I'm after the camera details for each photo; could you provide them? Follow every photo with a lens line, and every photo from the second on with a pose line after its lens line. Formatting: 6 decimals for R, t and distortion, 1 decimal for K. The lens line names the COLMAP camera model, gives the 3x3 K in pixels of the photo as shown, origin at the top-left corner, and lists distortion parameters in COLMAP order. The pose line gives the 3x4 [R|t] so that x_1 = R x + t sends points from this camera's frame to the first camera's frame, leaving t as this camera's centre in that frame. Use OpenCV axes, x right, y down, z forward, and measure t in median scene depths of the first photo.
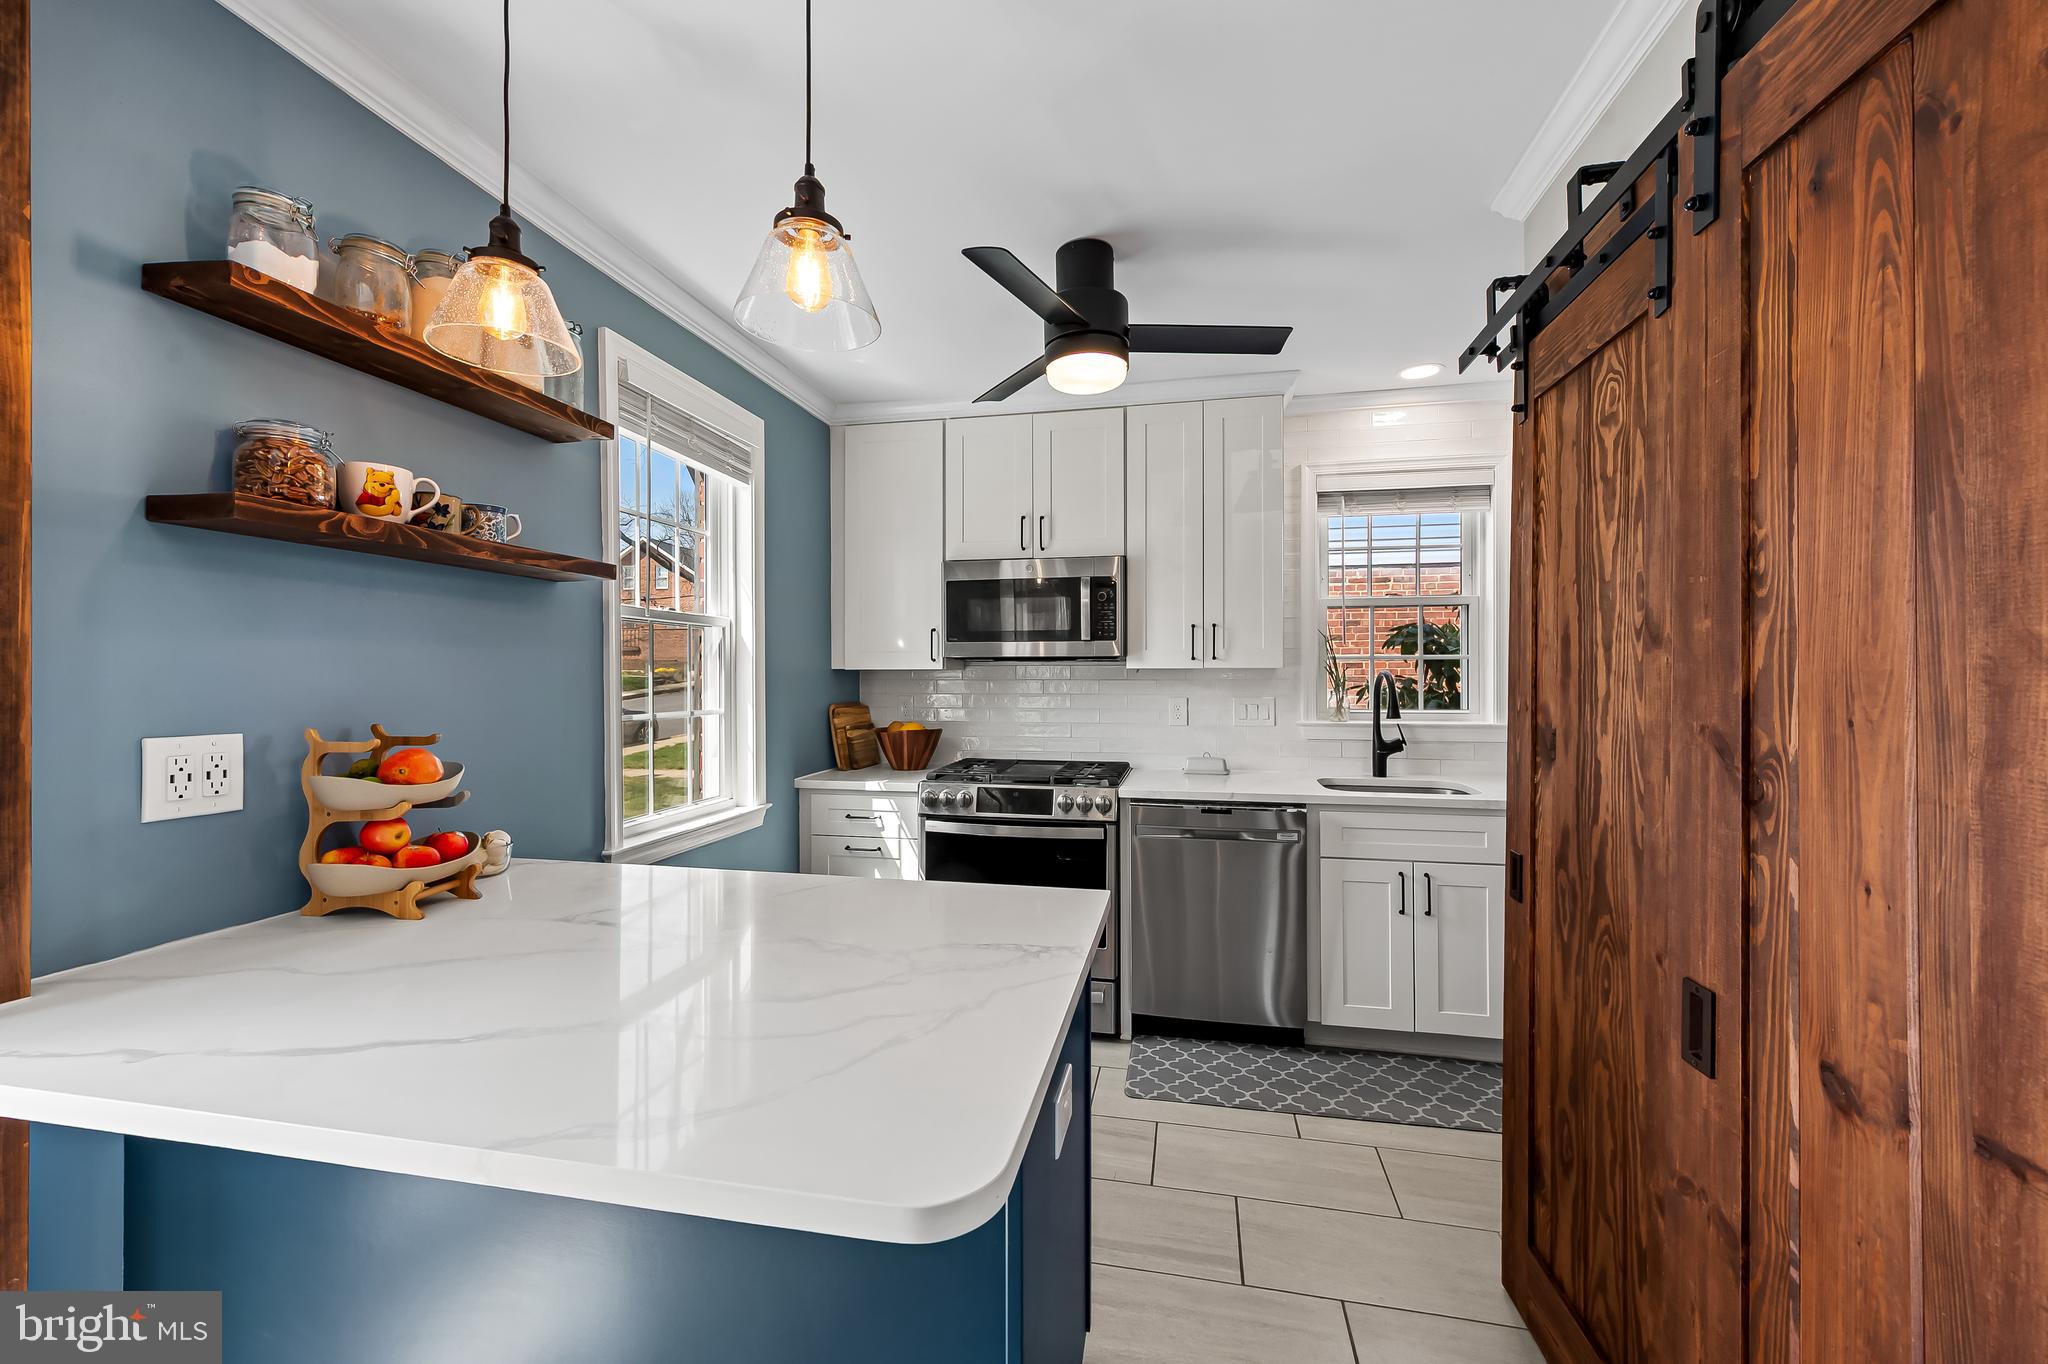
lens RADIAL K [[802.1, 0, 1027.7], [0, 802.1, 671.7], [0, 0, 1]] dist [0.005482, -0.000153]
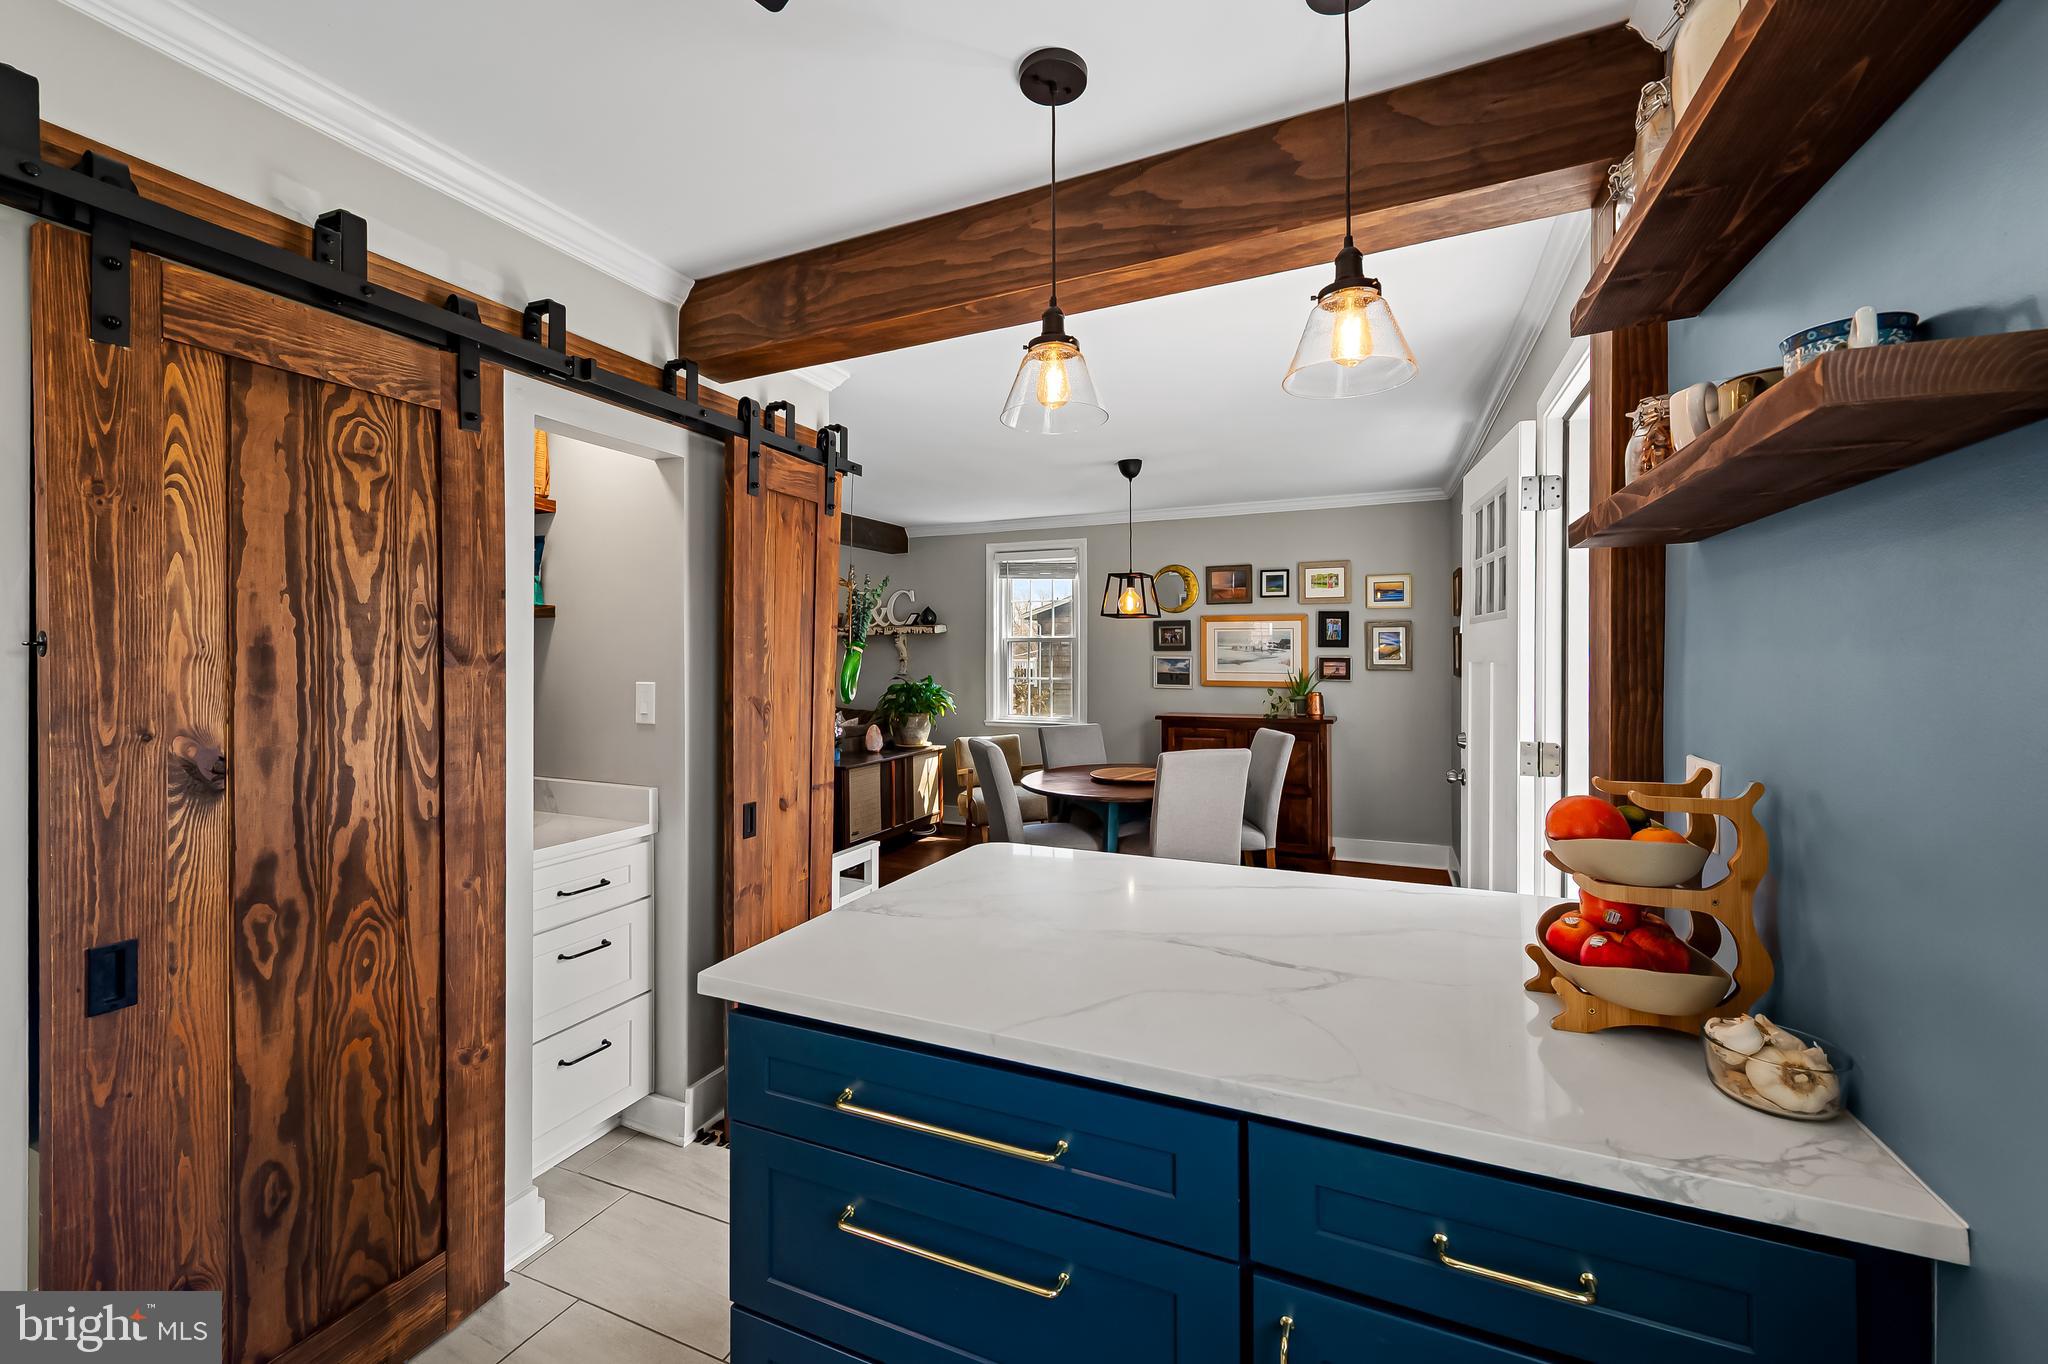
lens RADIAL K [[822.6, 0, 1027.9], [0, 822.6, 653.2], [0, 0, 1]] dist [0.004195, 0.000187]
pose [[-0.977981, 0.001761, 0.208689, -0.335633], [0.000022, 0.999965, -0.008335, -0.026653], [-0.208696, -0.008147, -0.977947, 1.532217]]
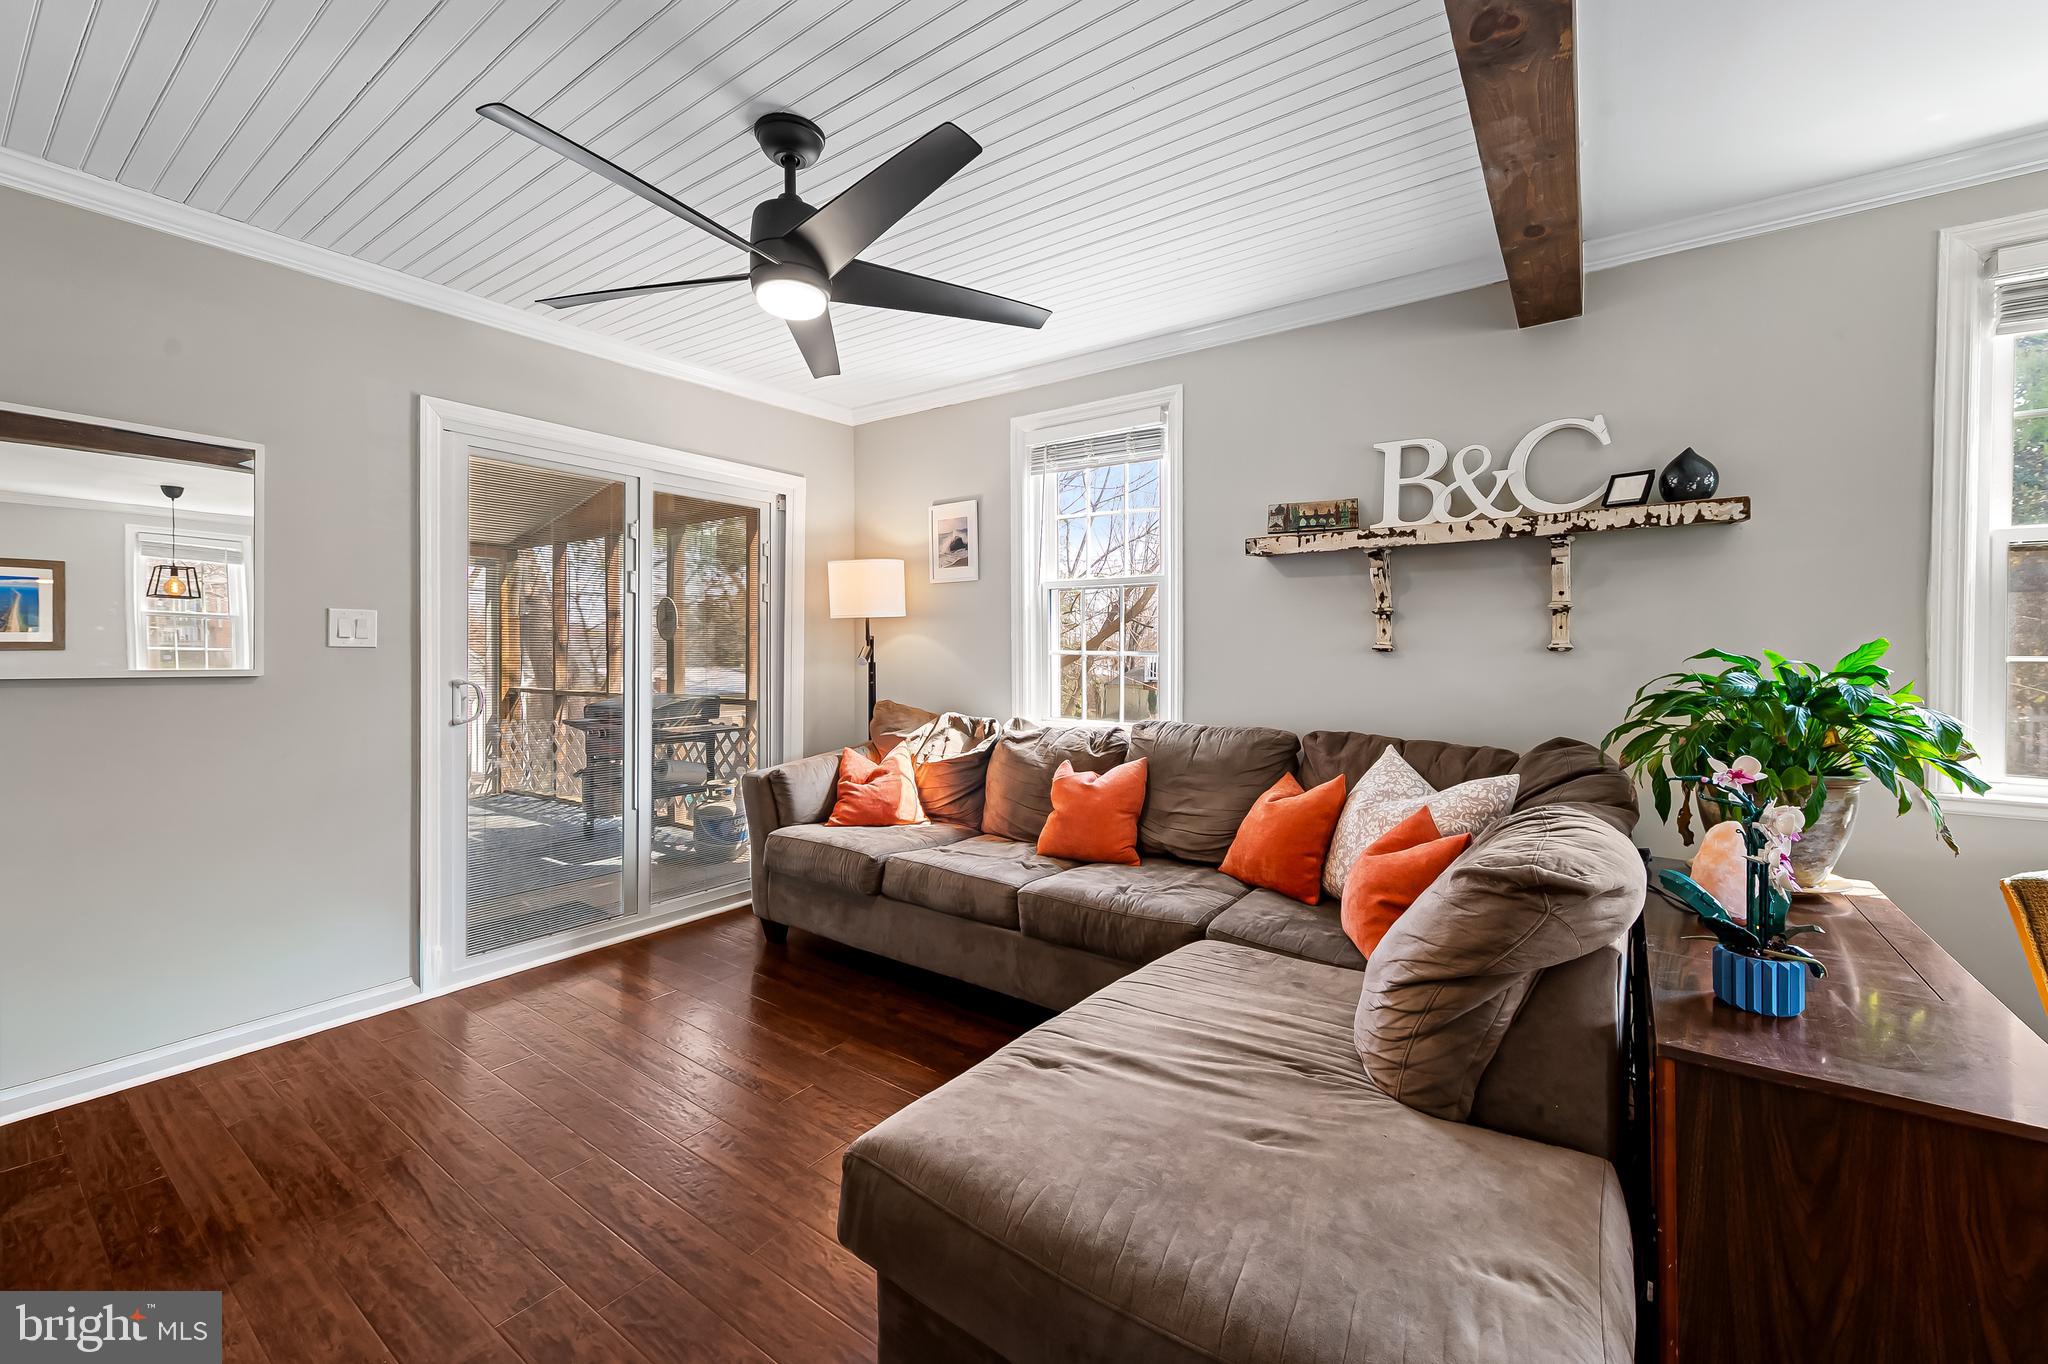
lens RADIAL K [[815.8, 0, 1035.4], [0, 815.8, 655.0], [0, 0, 1]] dist [0.006860, -0.000226]
pose [[-0.917586, -0.006331, 0.397487, 1.364068], [-0.006994, 0.999976, -0.000219, 0.060830], [-0.397476, -0.002981, -0.917608, -0.526772]]
